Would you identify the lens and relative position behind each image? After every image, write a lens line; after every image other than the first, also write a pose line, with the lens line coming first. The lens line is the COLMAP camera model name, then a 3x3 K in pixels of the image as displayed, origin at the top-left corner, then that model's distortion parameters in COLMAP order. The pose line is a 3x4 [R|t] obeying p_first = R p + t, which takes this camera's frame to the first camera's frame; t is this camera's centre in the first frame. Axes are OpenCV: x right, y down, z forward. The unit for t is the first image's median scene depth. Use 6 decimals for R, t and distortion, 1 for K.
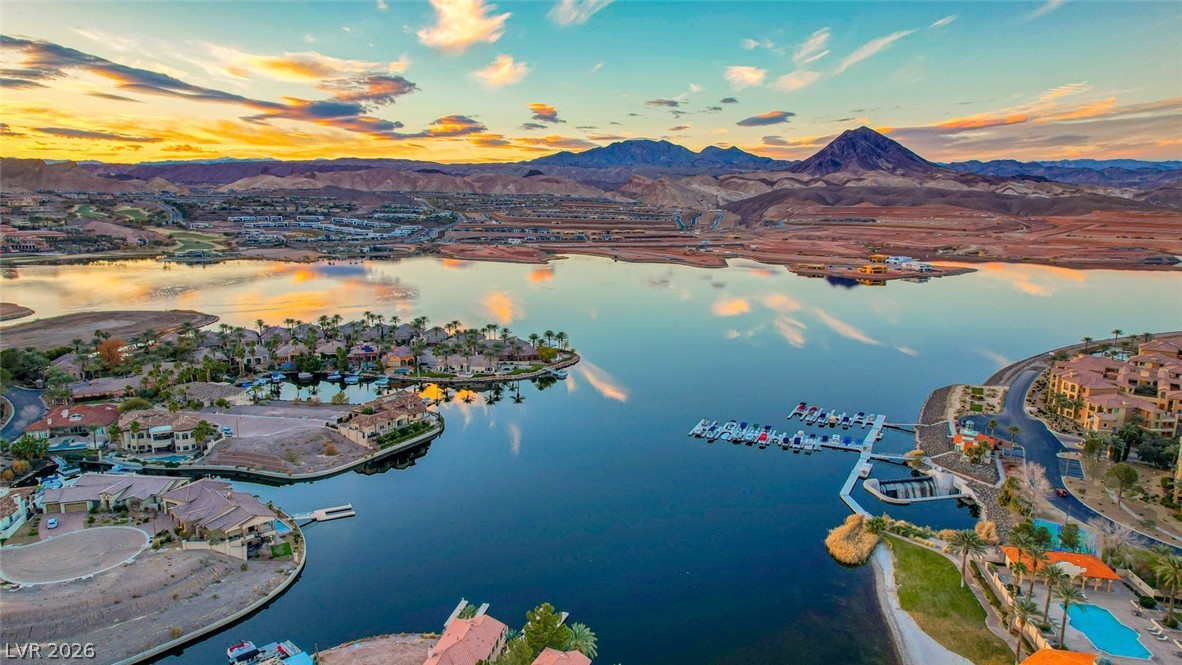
lens RADIAL K [[777.2, 0, 571.5], [0, 777.2, 358.8], [0, 0, 1]] dist [0.026005, 0.051481]
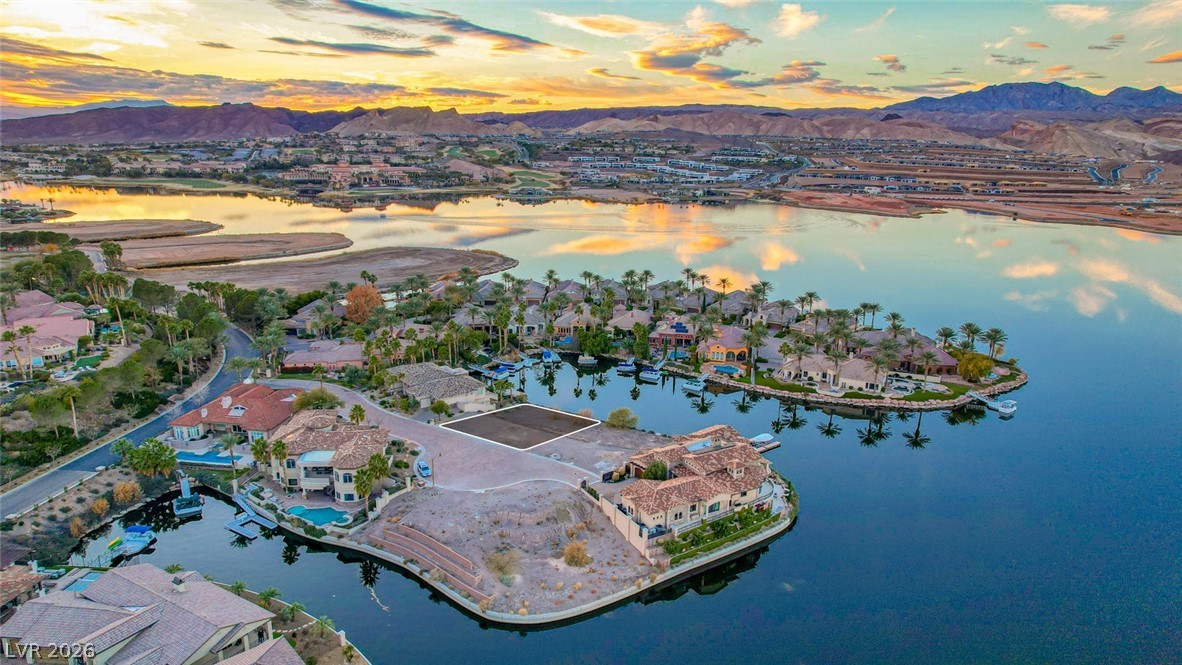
lens RADIAL K [[769.5, 0, 588.8], [0, 769.5, 306.6], [0, 0, 1]] dist [-0.053775, 0.097055]
pose [[0.920043, 0.091829, -0.380904, -0.027880], [-0.092361, 0.995582, 0.016925, -0.011540], [0.380775, 0.019609, 0.924460, 0.119690]]
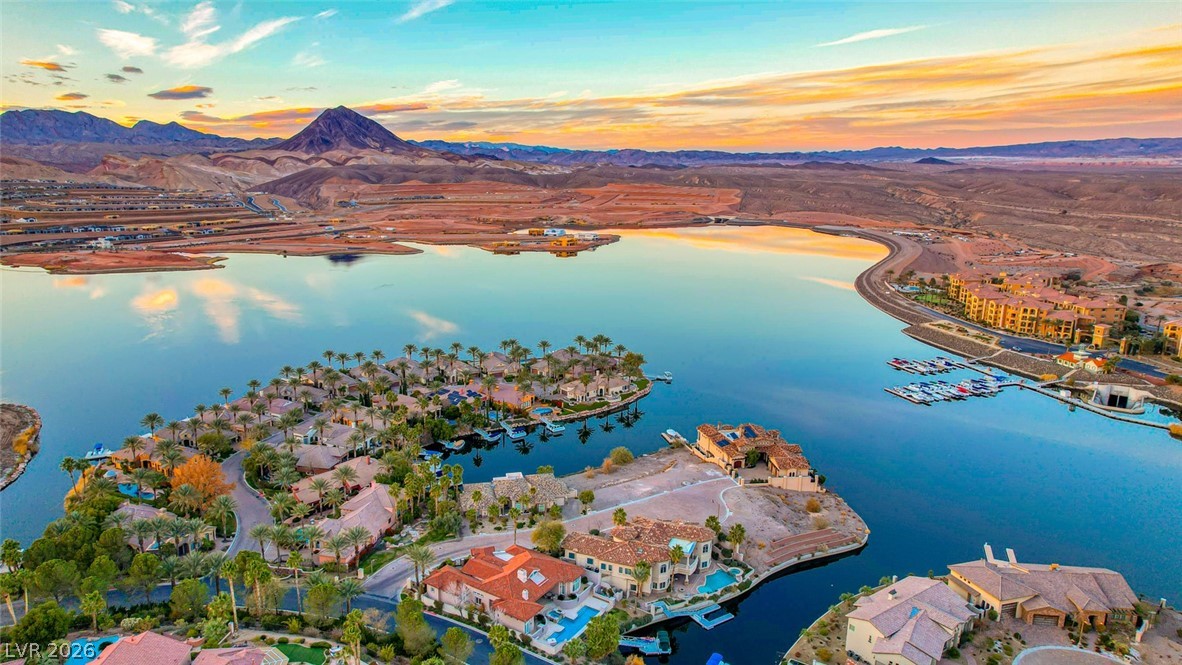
lens RADIAL K [[783.4, 0, 570.1], [0, 783.4, 331.7], [0, 0, 1]] dist [-0.041994, 0.063819]
pose [[0.746450, -0.153203, 0.647565, -0.223493], [0.155633, 0.986340, 0.053954, -0.032959], [-0.646986, 0.060509, 0.760097, 0.117207]]
